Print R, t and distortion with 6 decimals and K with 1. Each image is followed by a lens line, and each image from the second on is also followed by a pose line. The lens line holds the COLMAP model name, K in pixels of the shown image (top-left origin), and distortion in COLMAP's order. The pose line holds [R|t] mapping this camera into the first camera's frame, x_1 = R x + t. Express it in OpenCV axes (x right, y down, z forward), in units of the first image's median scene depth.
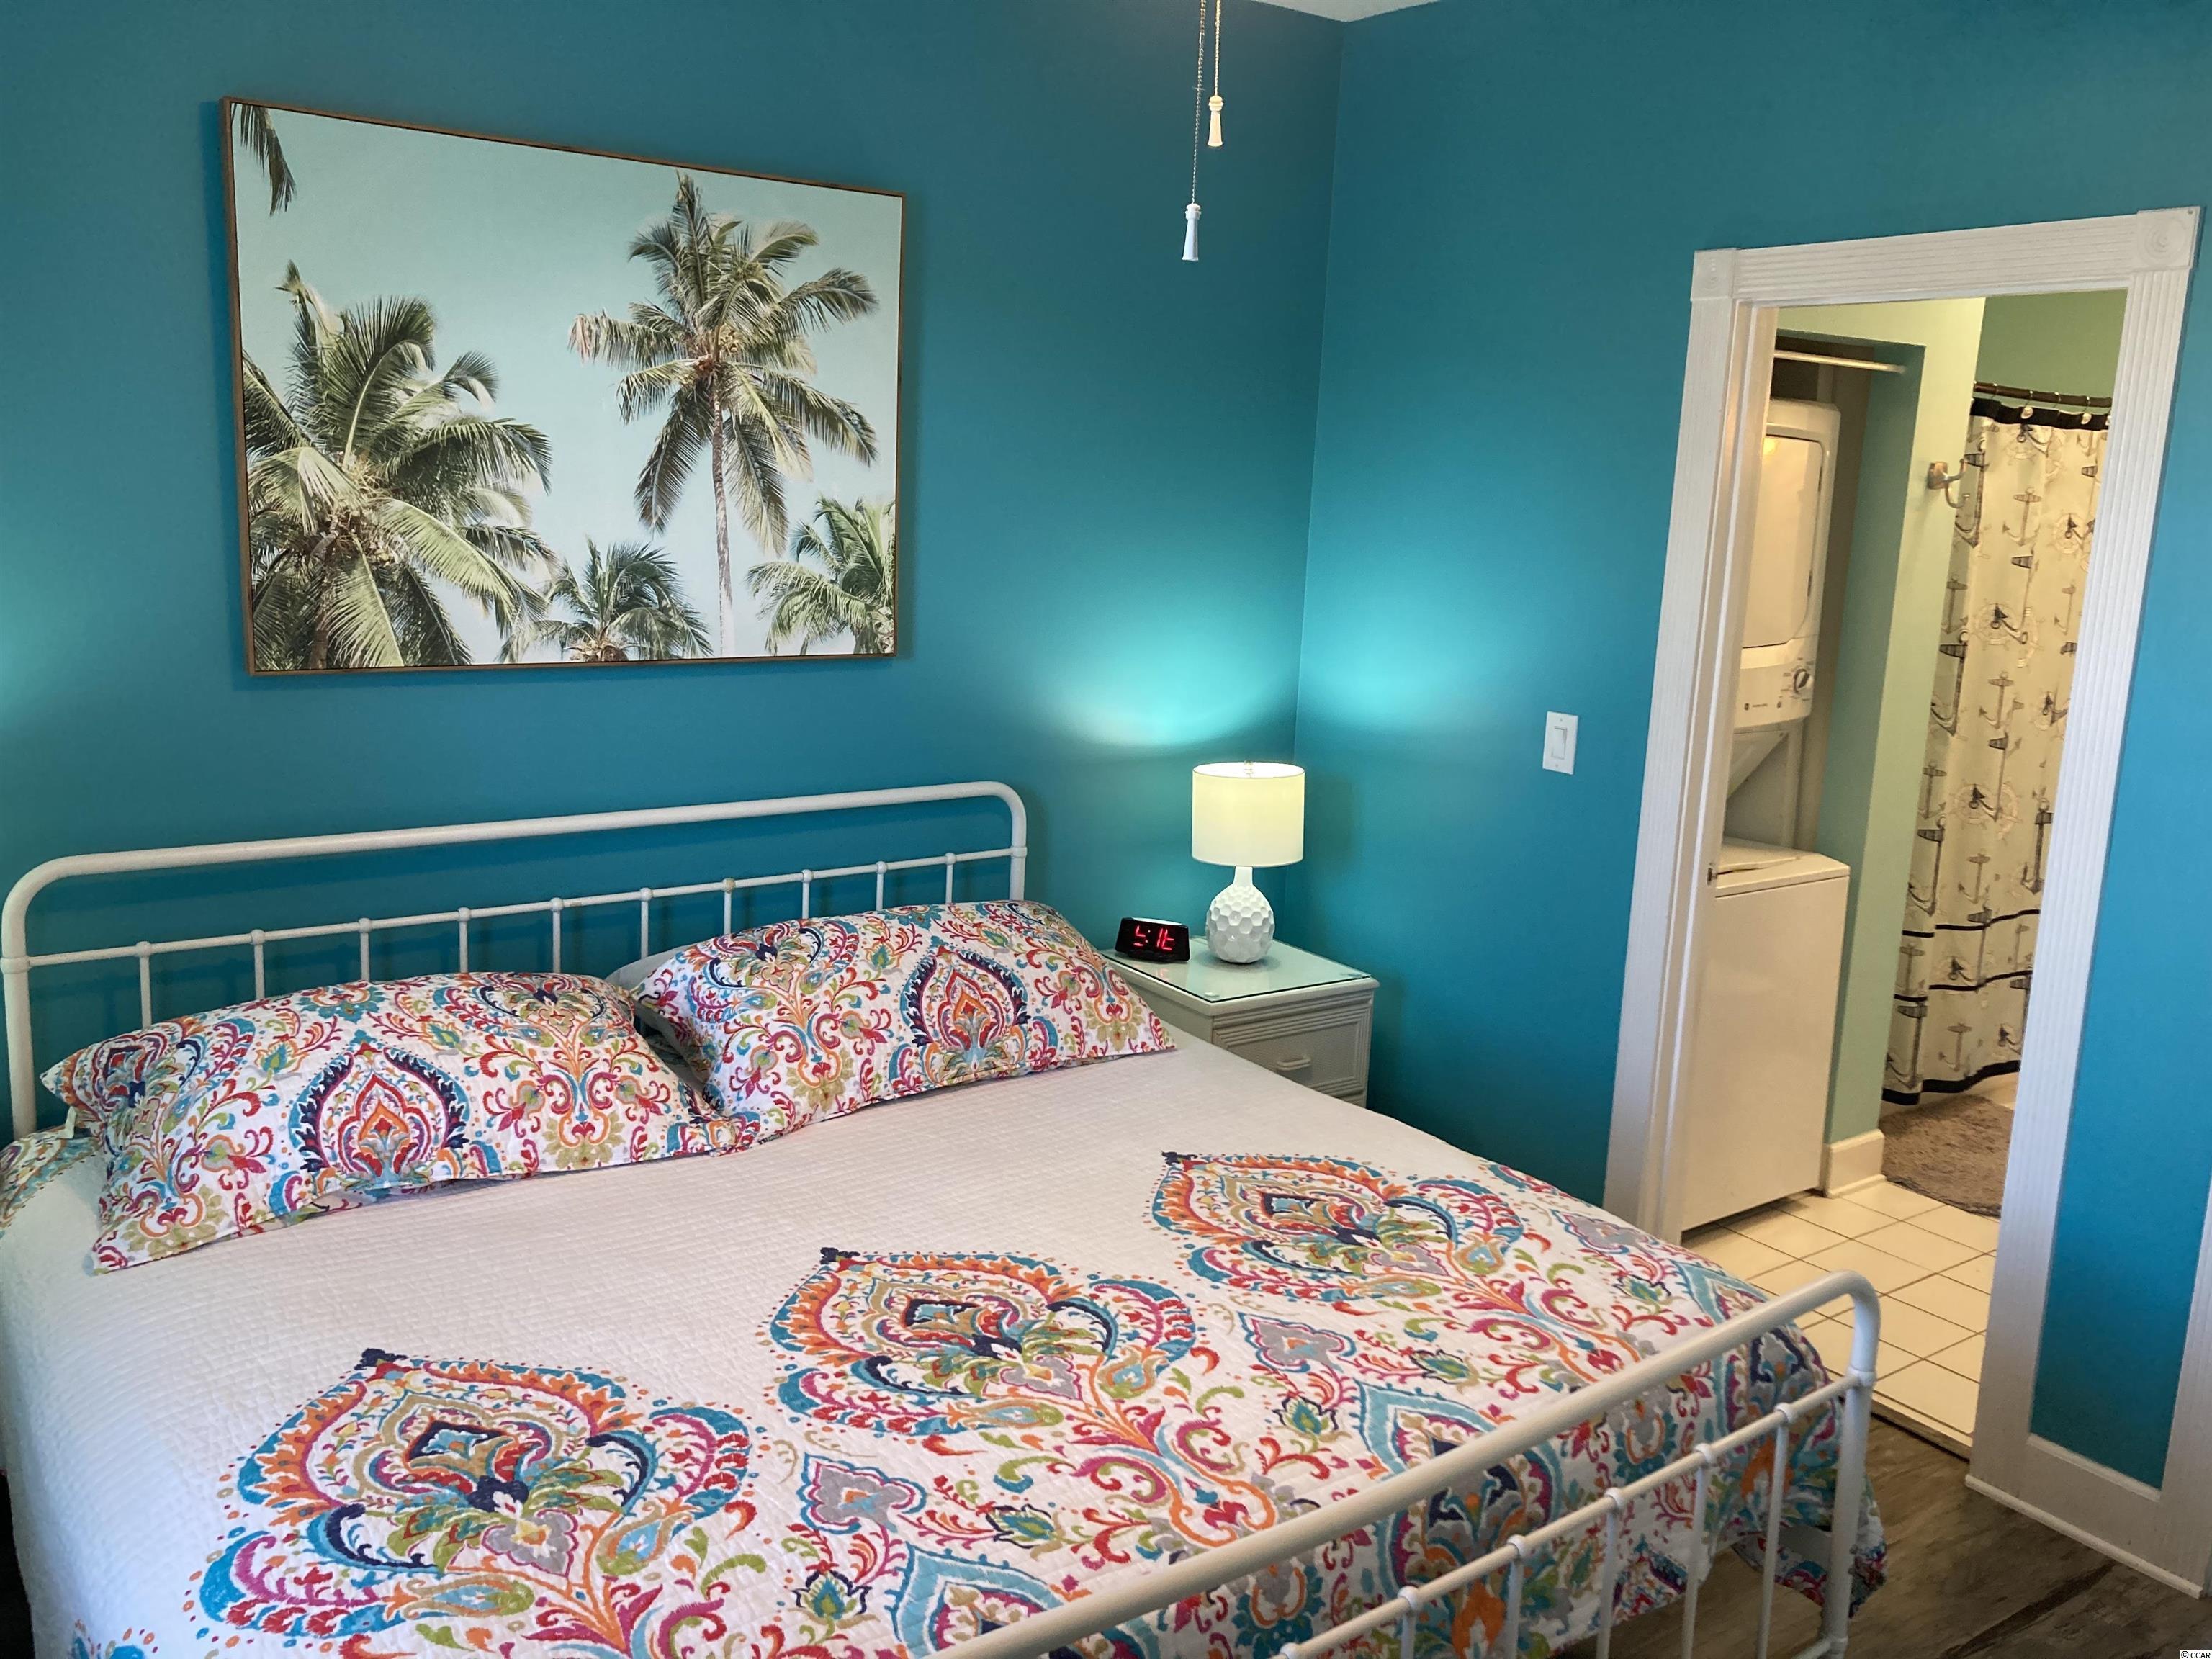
lens RADIAL K [[1815.8, 0, 1131.7], [0, 1815.8, 787.9], [0, 0, 1]] dist [0.051560, -0.065955]
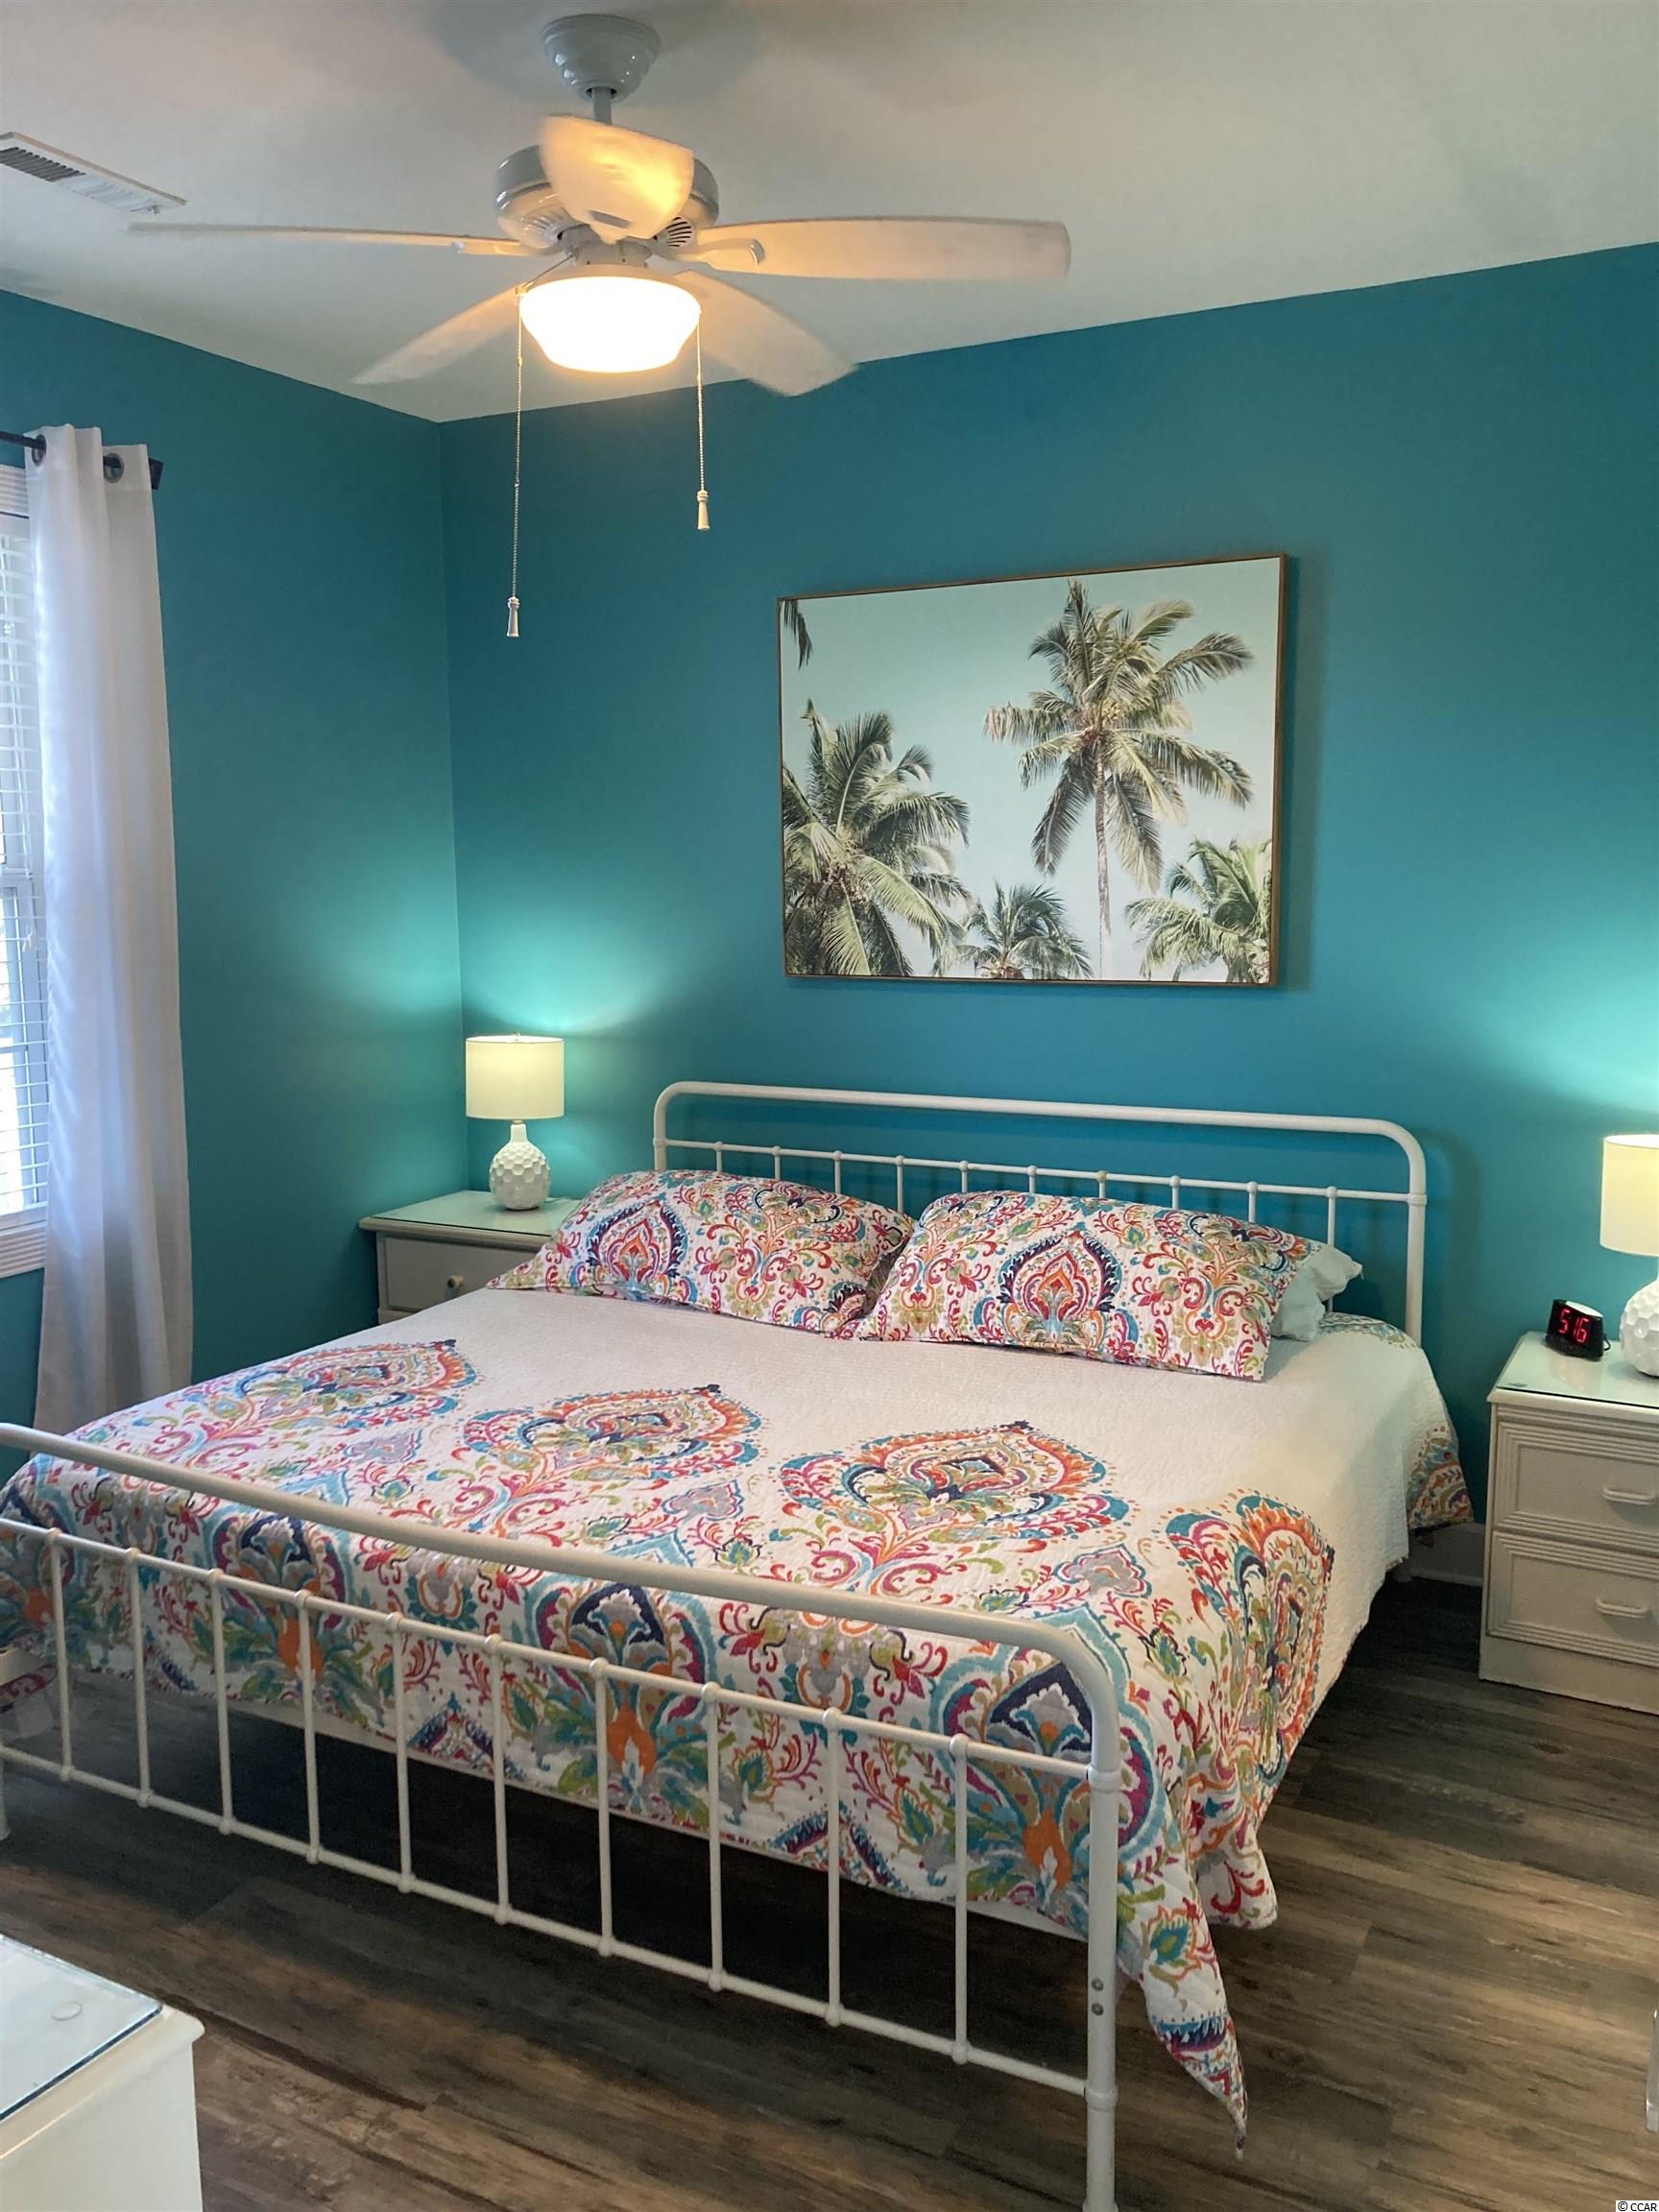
lens RADIAL K [[1815.8, 0, 822.5], [0, 1815.8, 1106.3], [0, 0, 1]] dist [0.051560, -0.065955]
pose [[0.426927, 0.073925, -0.901259, 0.826954], [-0.128617, 0.991484, 0.020400, 0.009183], [0.895093, 0.107208, 0.432799, 0.368791]]
